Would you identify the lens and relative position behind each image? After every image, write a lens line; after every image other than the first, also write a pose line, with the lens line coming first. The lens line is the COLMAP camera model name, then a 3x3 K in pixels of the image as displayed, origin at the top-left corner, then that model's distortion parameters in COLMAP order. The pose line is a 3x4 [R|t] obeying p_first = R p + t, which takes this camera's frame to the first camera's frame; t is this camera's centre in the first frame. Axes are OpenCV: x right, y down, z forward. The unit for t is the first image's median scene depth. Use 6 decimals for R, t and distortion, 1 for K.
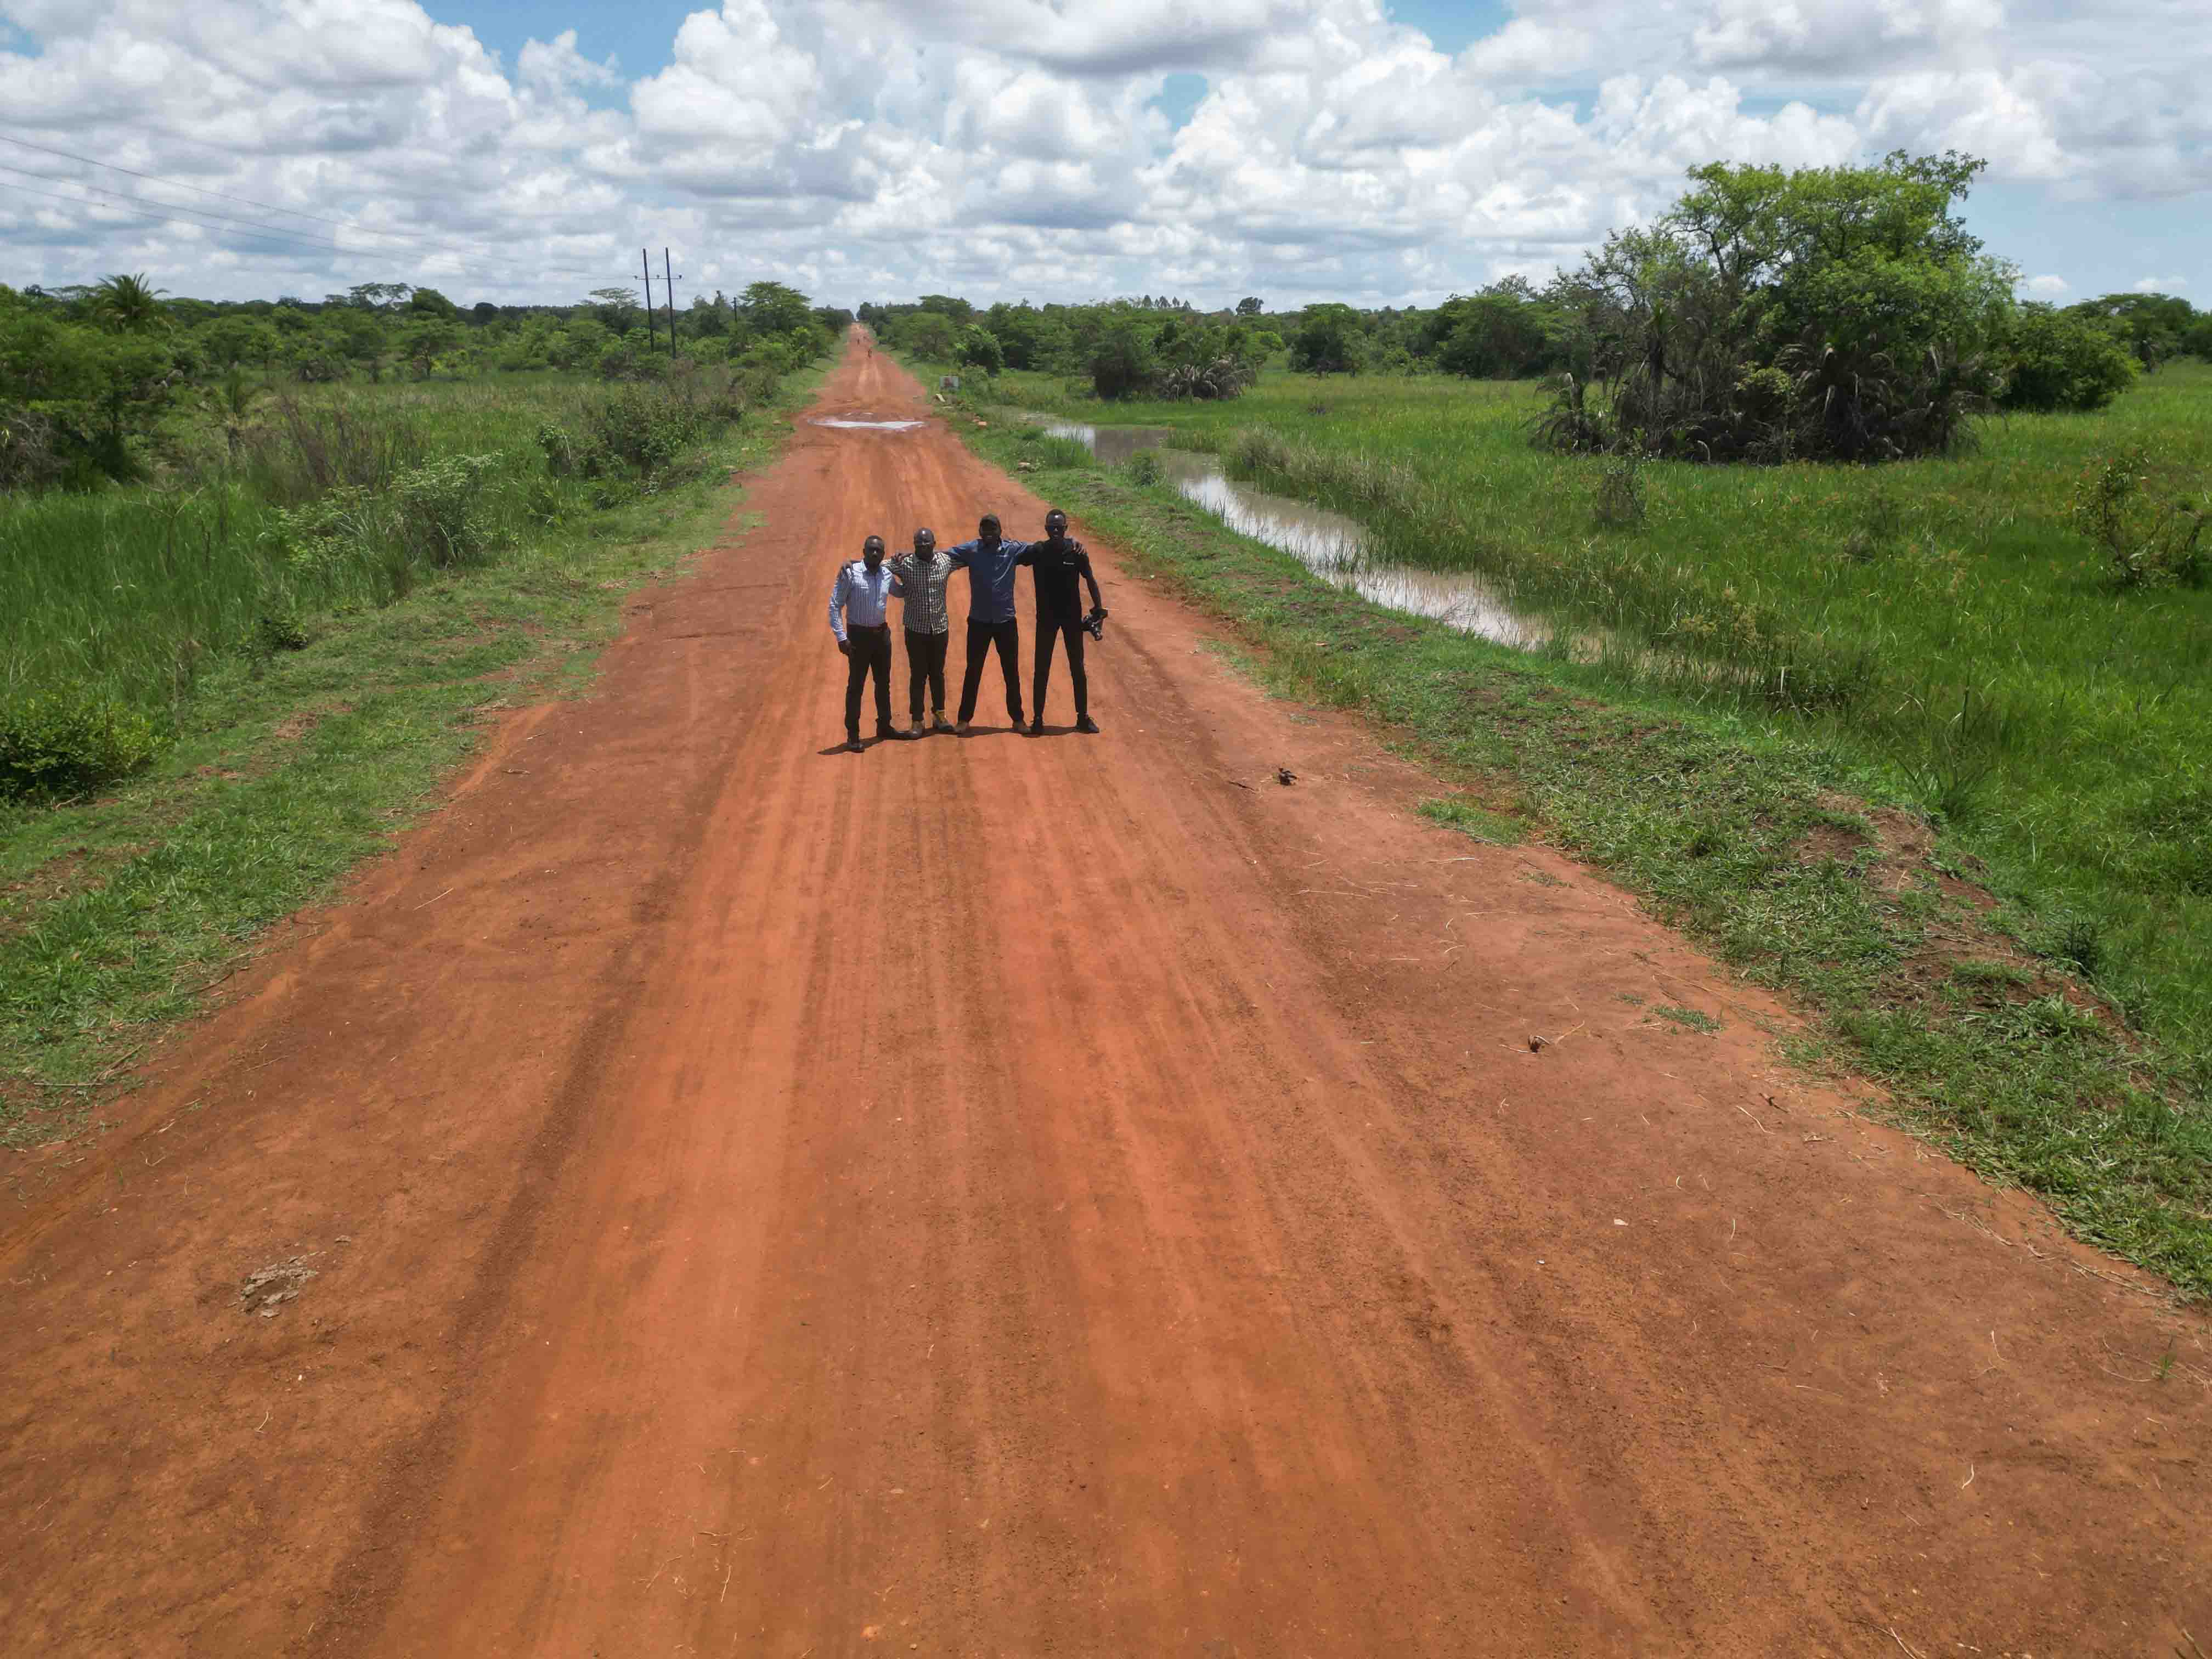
lens RADIAL K [[1554.0, 0, 1116.9], [0, 1554.0, 820.6], [0, 0, 1]] dist [0.065934, -0.064144]
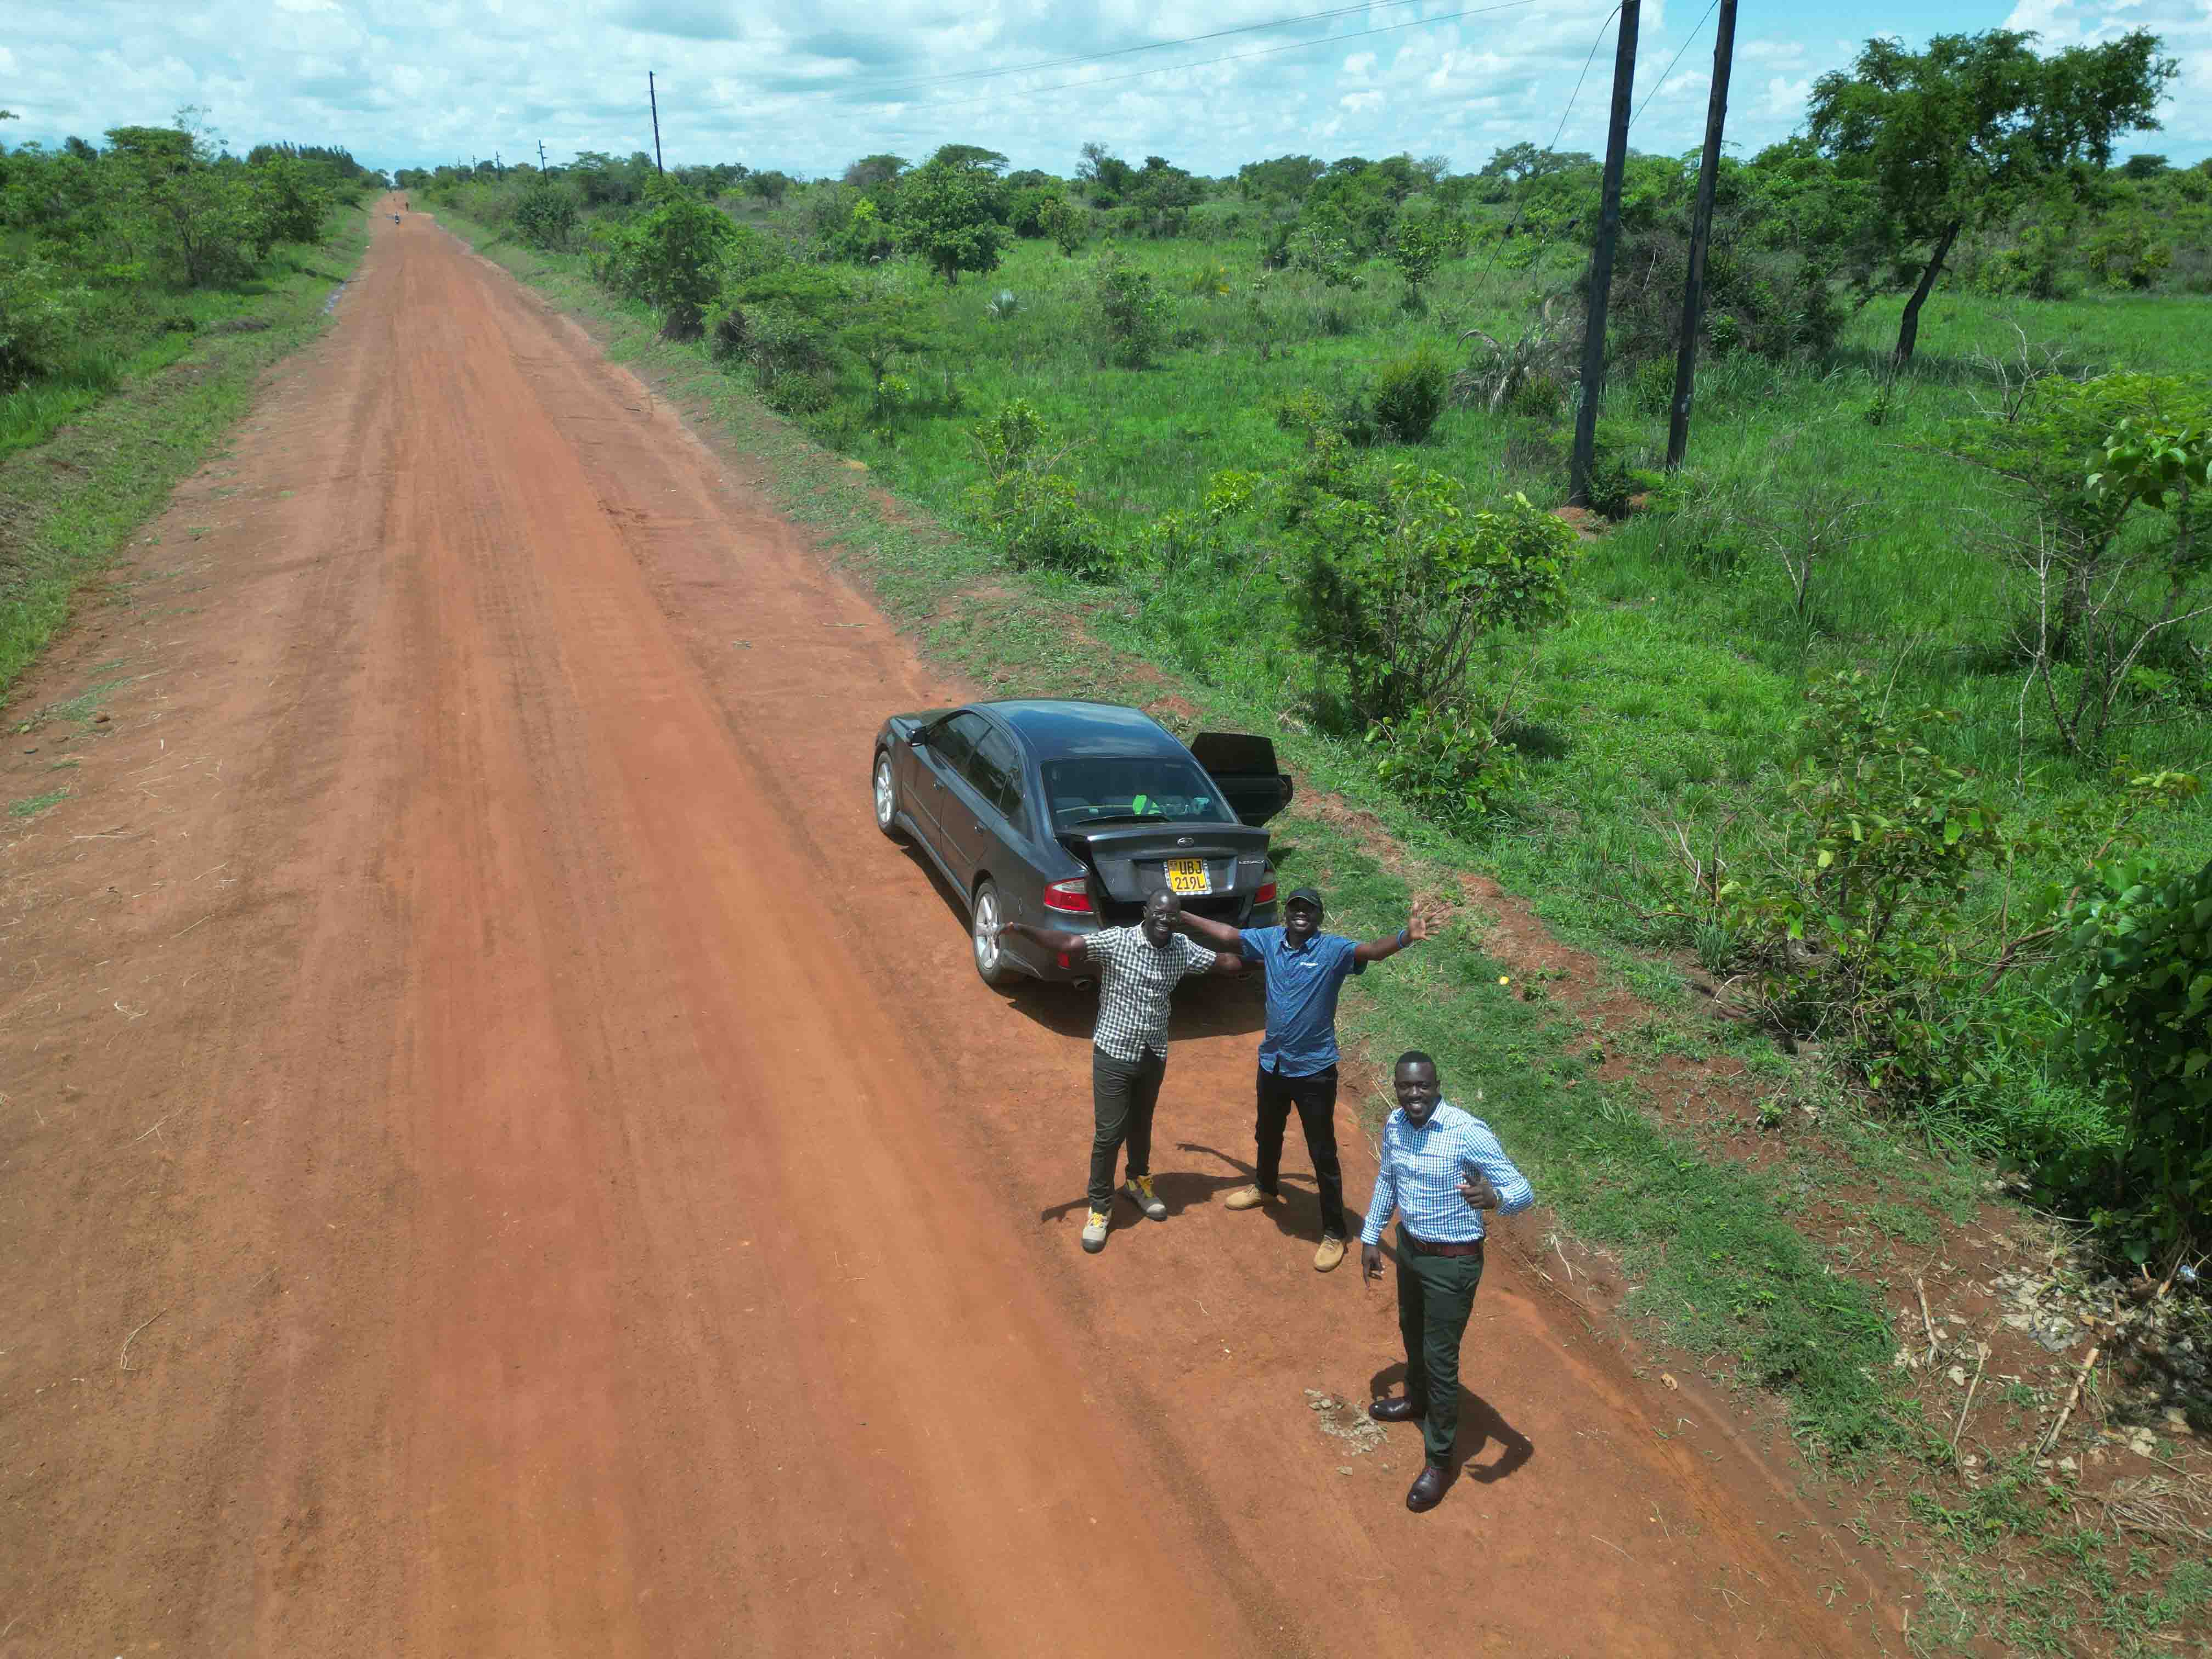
lens RADIAL K [[1554.0, 0, 1108.6], [0, 1554.0, 833.2], [0, 0, 1]] dist [0.065934, -0.064144]
pose [[-0.969884, 0.089352, -0.226587, -0.020229], [-0.069560, 0.789926, 0.609244, -0.108203], [0.233425, 0.606657, -0.759921, 0.229204]]
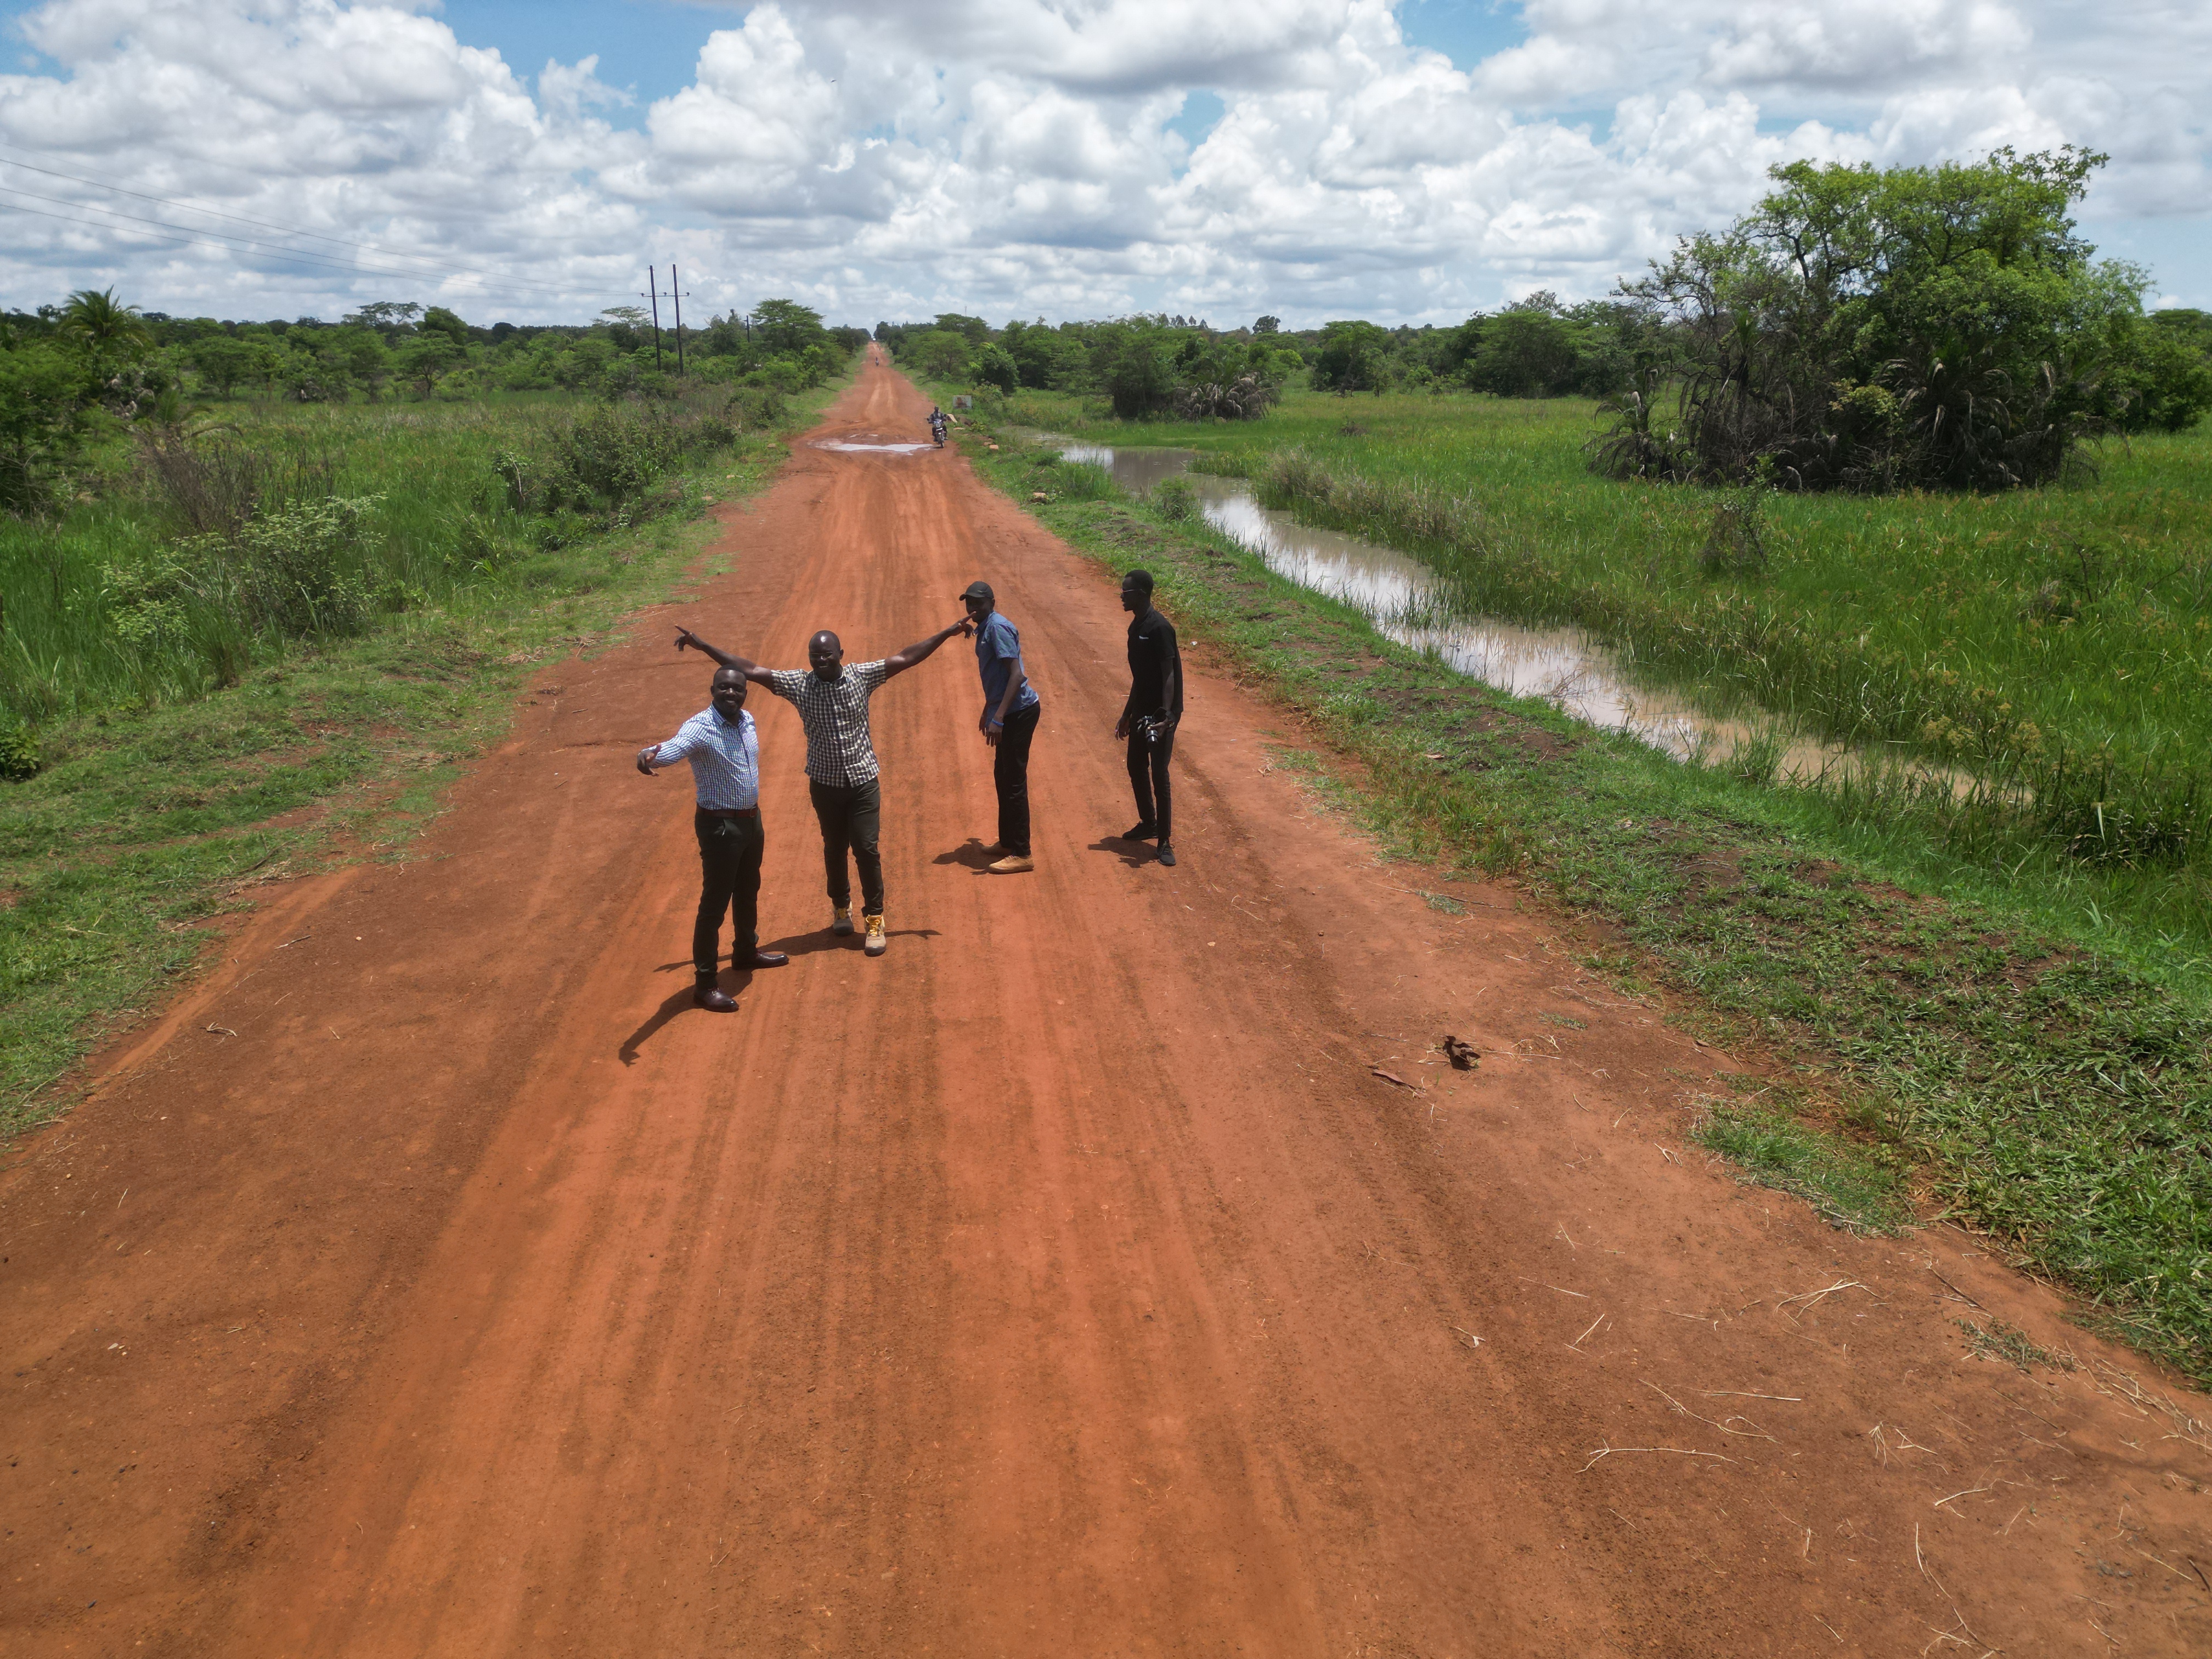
lens RADIAL K [[1554.0, 0, 1104.0], [0, 1554.0, 830.9], [0, 0, 1]] dist [0.065934, -0.064144]
pose [[0.999839, 0.003878, -0.017529, -0.006486], [-0.003966, 0.999980, -0.004987, -0.036338], [0.017509, 0.005056, 0.999834, 0.126145]]
